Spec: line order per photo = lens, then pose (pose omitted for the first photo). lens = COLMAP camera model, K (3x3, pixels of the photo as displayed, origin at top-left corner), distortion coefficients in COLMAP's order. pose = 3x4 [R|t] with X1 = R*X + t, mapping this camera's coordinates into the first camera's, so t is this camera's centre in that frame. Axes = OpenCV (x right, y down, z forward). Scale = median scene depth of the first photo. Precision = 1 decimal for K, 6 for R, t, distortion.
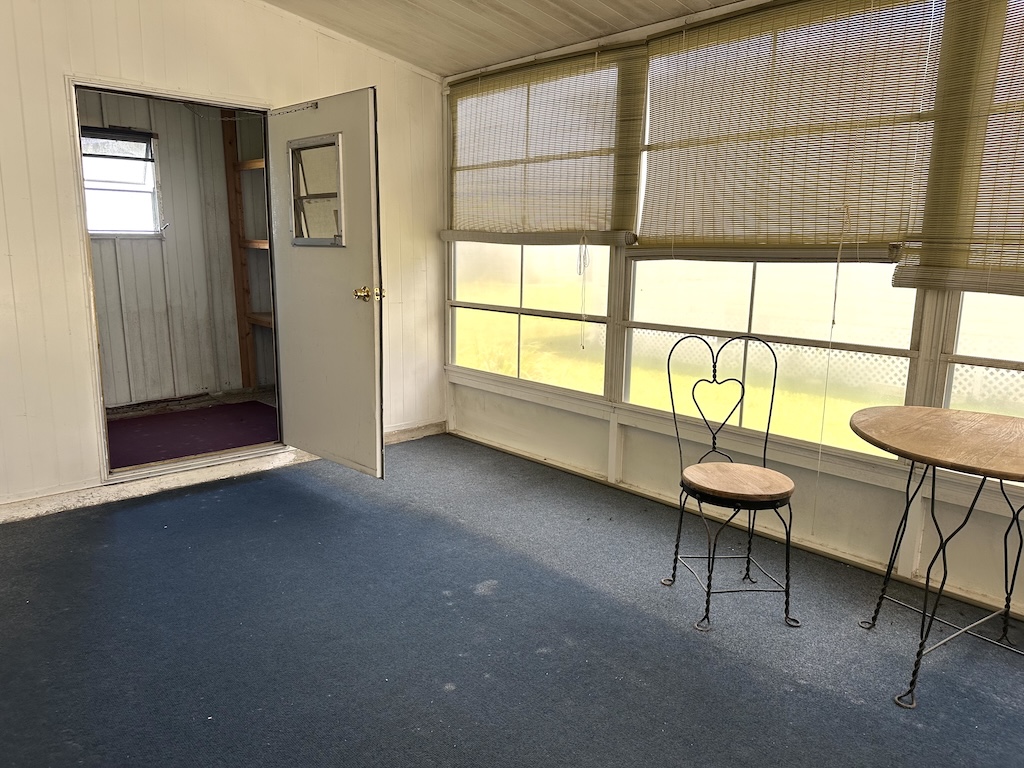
lens RADIAL K [[734.9, 0, 536.9], [0, 734.9, 384.2], [0, 0, 1]] dist [0.022170, -0.022783]
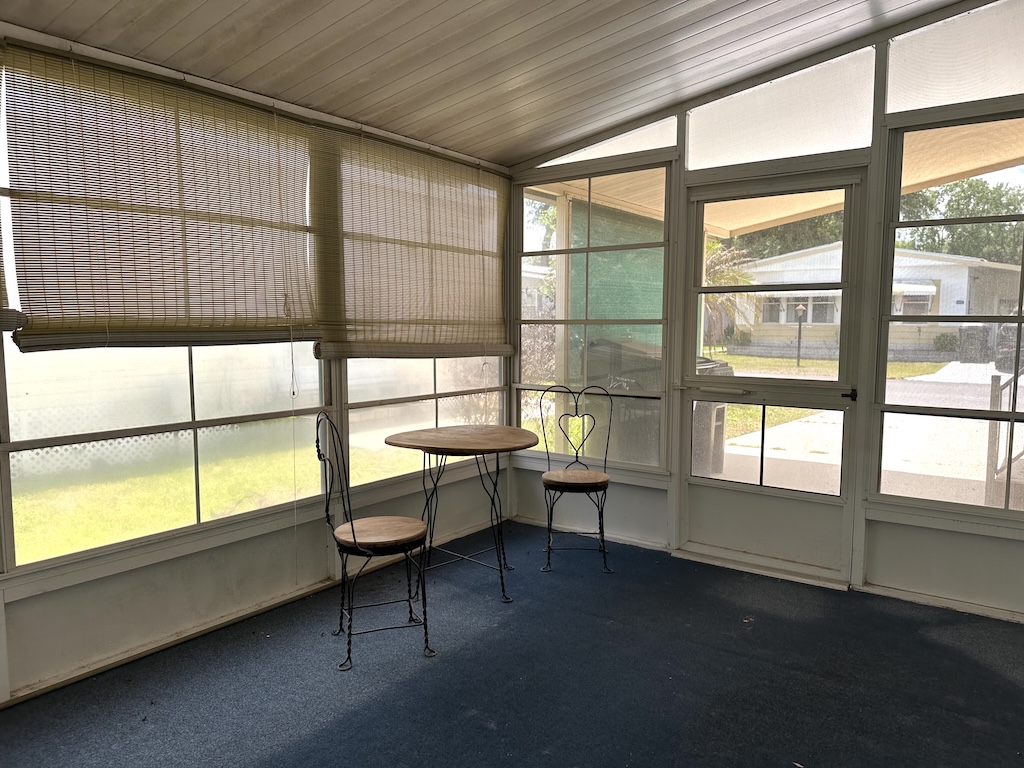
lens RADIAL K [[734.9, 0, 517.4], [0, 734.9, 391.2], [0, 0, 1]] dist [0.022170, -0.022783]
pose [[-0.153213, -0.094203, 0.983693, -0.611843], [0.189057, 0.974264, 0.122746, -0.128188], [-0.969940, 0.204781, -0.131460, 0.641877]]
